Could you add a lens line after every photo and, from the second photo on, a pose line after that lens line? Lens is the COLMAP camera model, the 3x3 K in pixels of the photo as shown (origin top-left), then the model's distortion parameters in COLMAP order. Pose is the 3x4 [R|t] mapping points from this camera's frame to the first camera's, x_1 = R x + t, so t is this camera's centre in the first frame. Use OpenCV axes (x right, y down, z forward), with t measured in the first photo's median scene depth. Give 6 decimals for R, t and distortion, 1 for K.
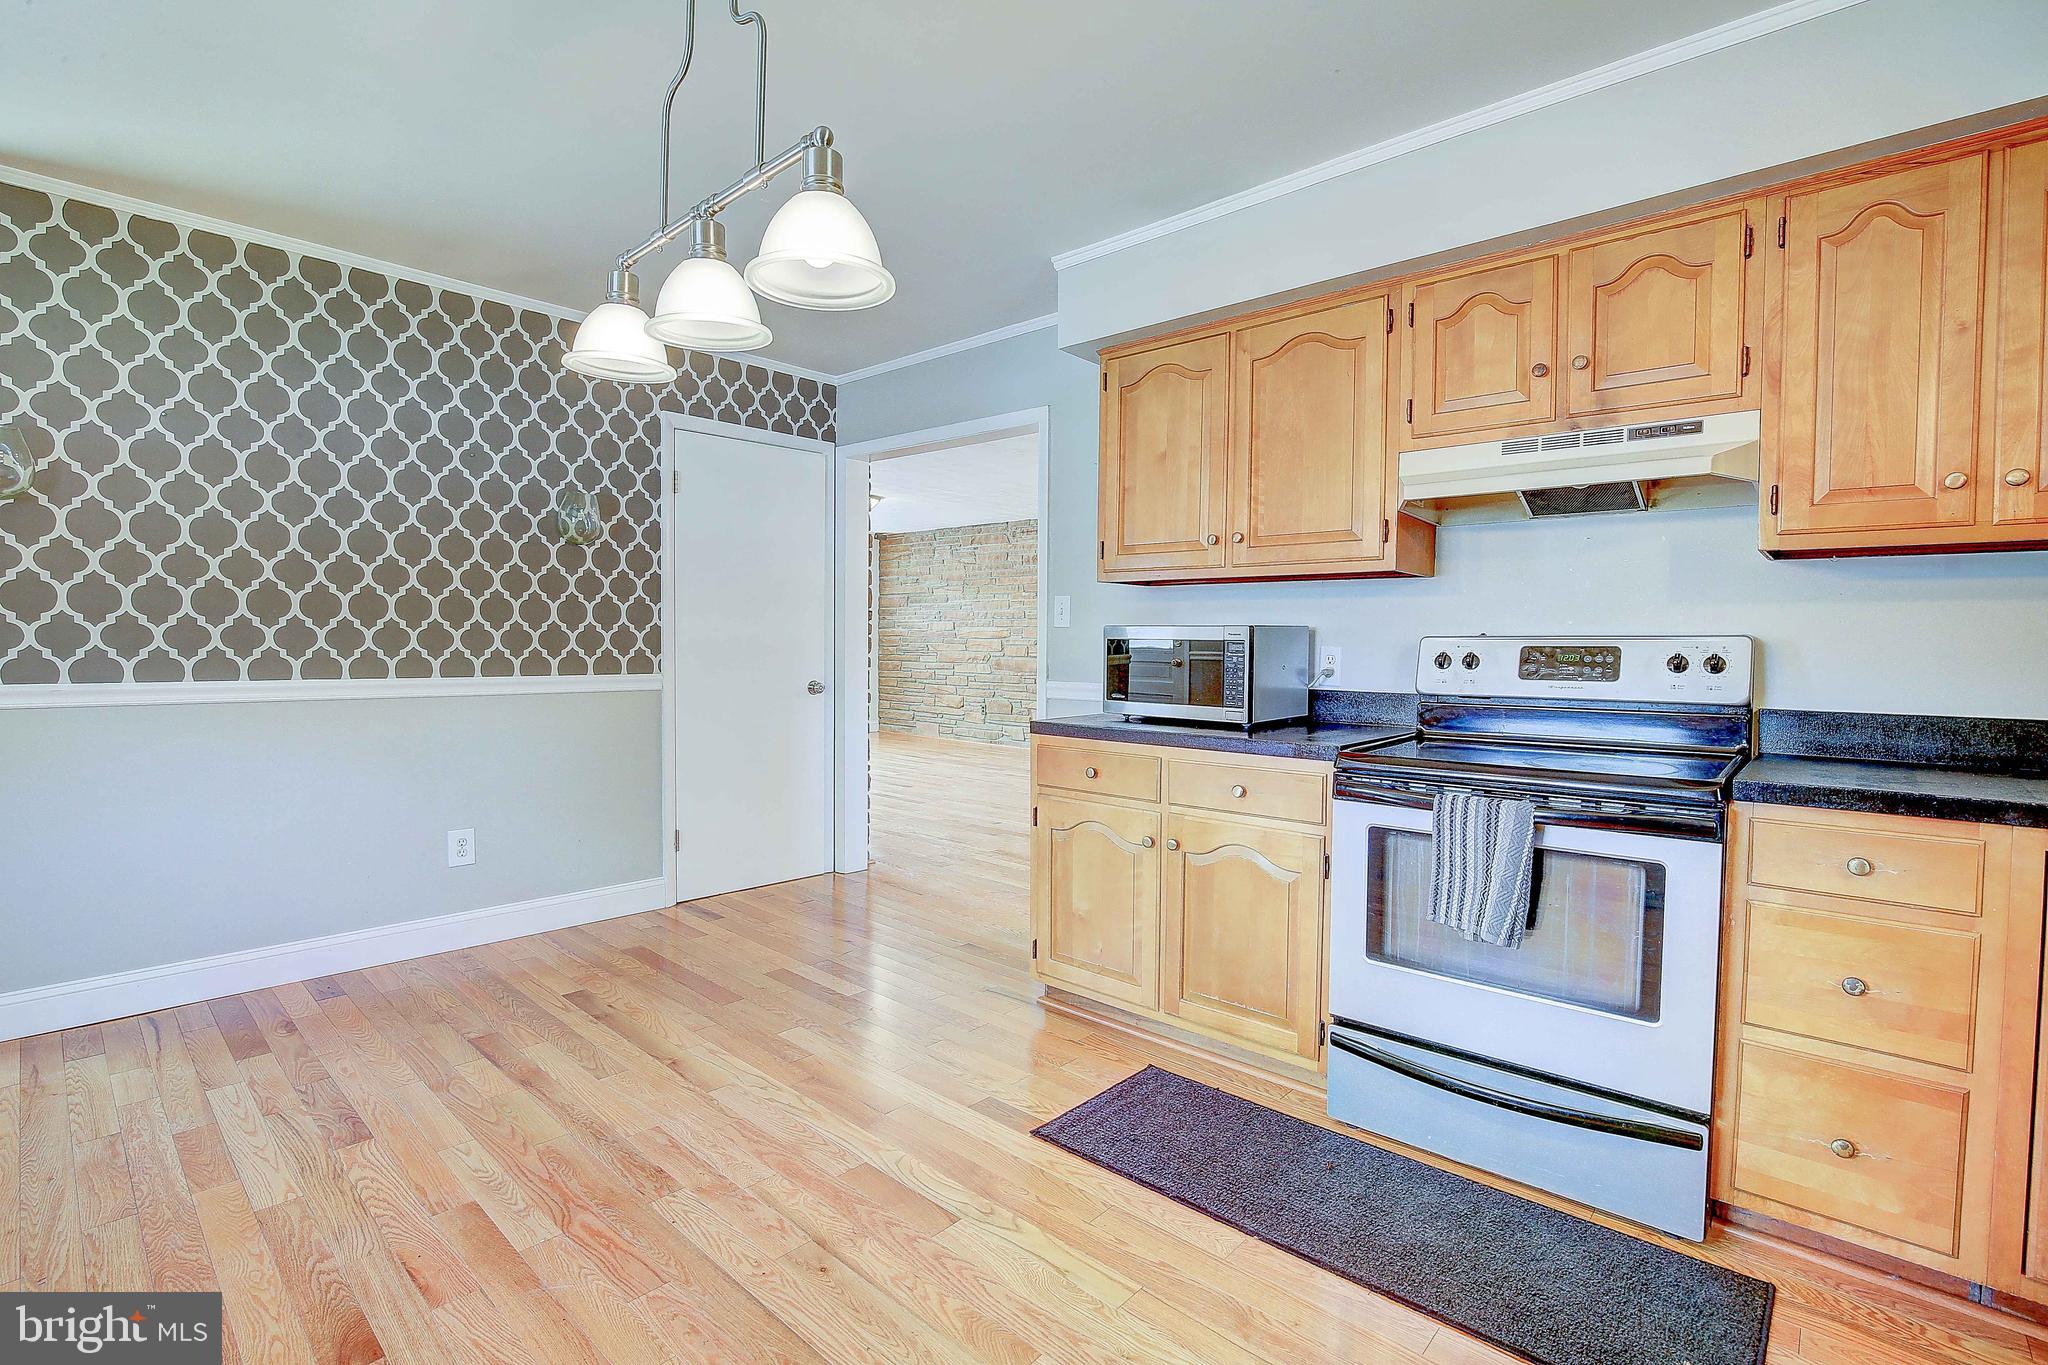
lens RADIAL K [[942.5, 0, 1006.1], [0, 942.5, 674.6], [0, 0, 1]] dist [-0.038156, 0.009545]
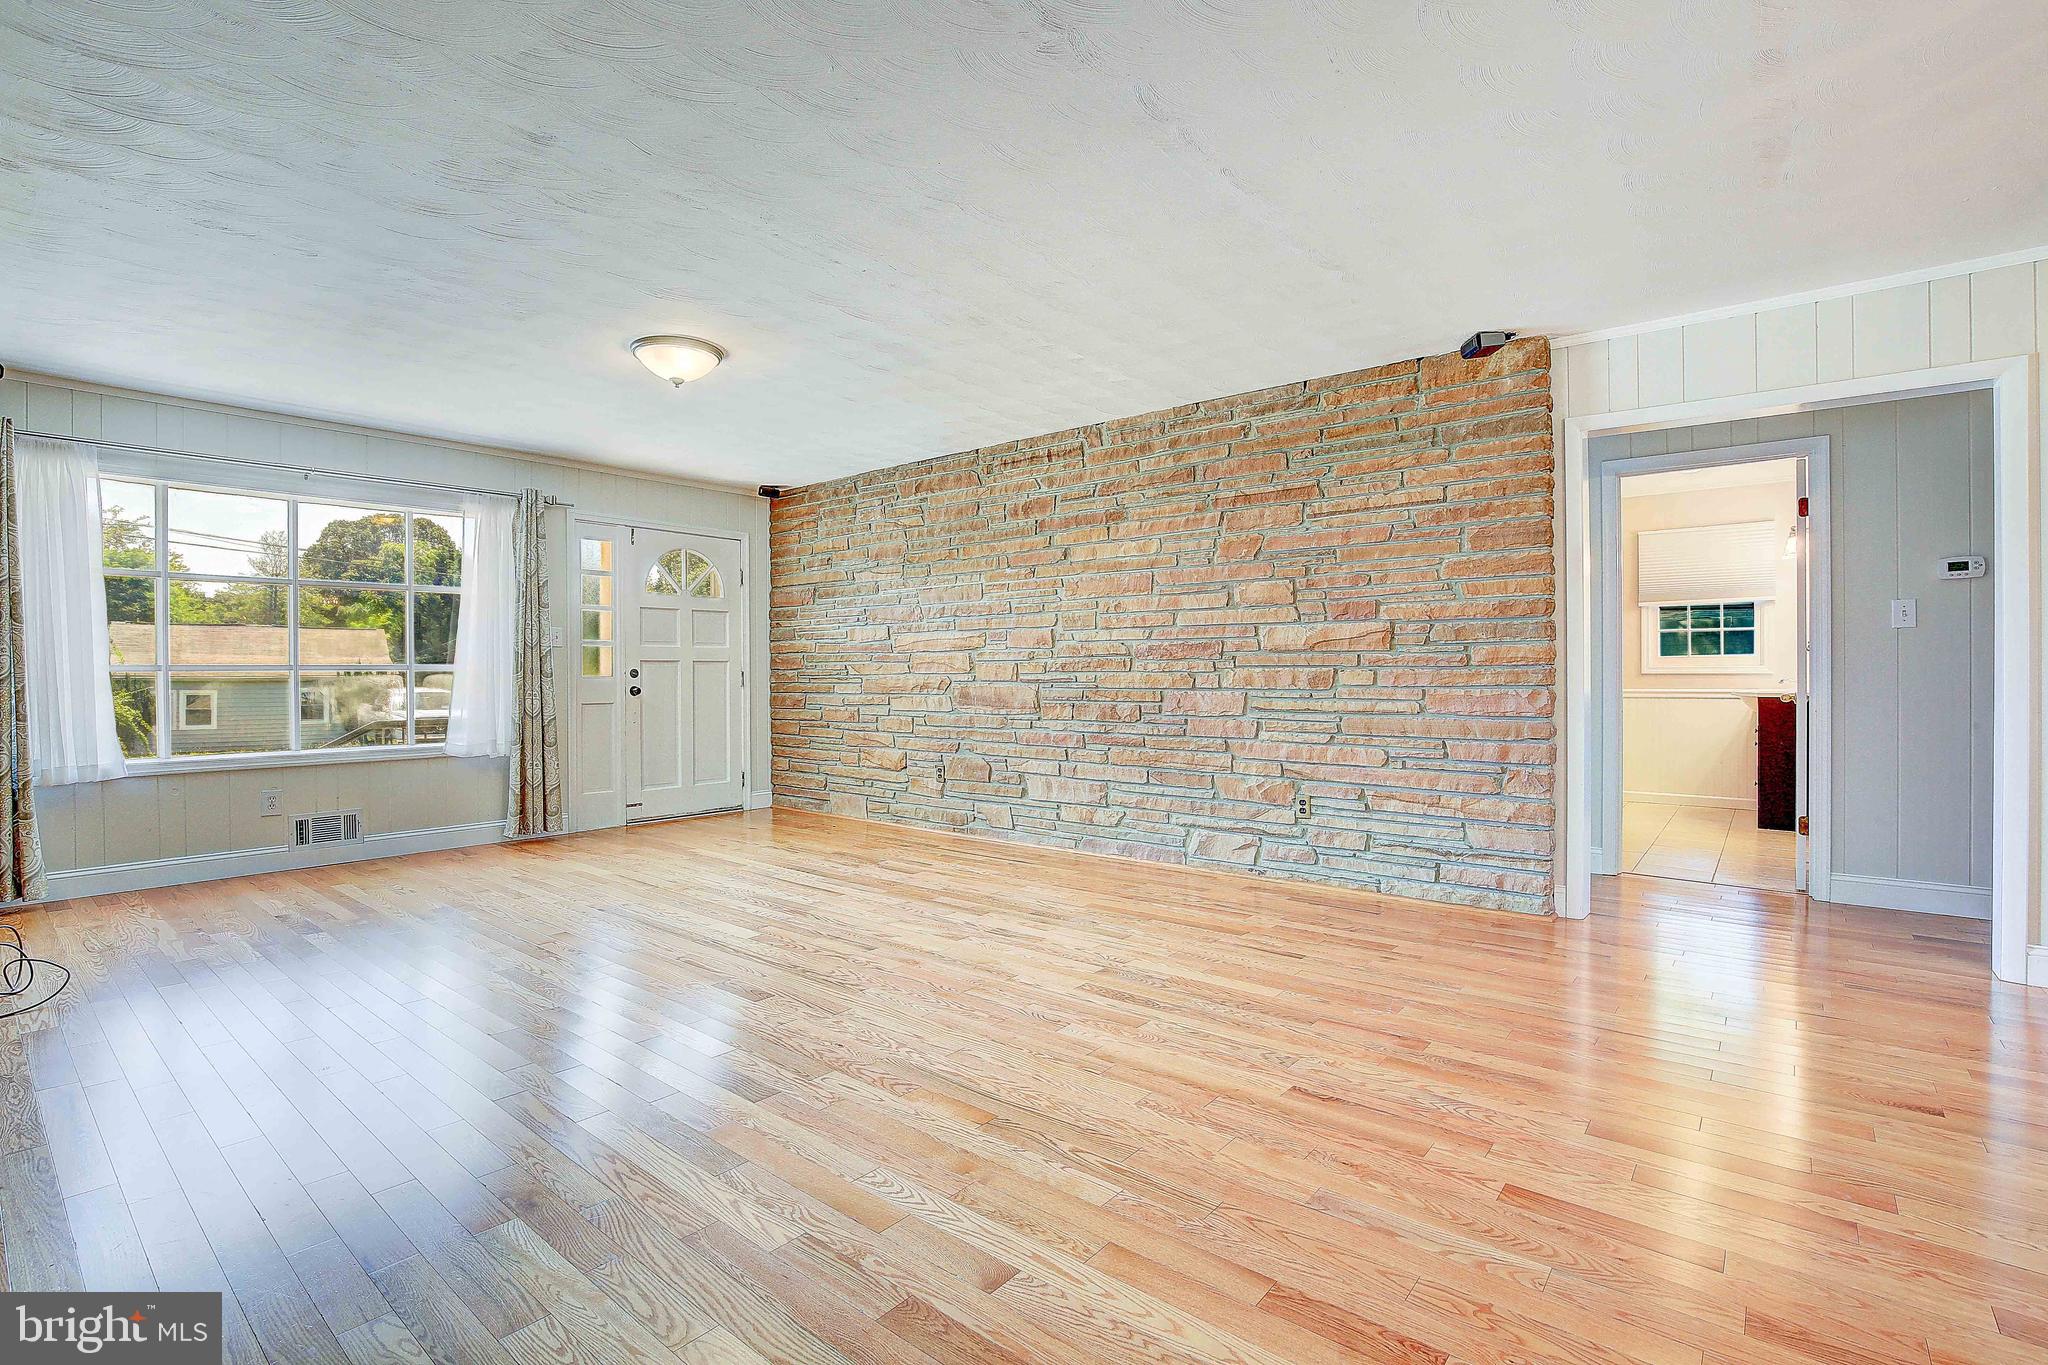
lens RADIAL K [[942.5, 0, 1006.1], [0, 942.5, 674.6], [0, 0, 1]] dist [-0.038156, 0.009545]
pose [[0.998823, -0.015935, 0.045820, -0.027472], [0.017545, 0.999235, -0.034951, -0.008801], [-0.045228, 0.035714, 0.998338, 1.246344]]
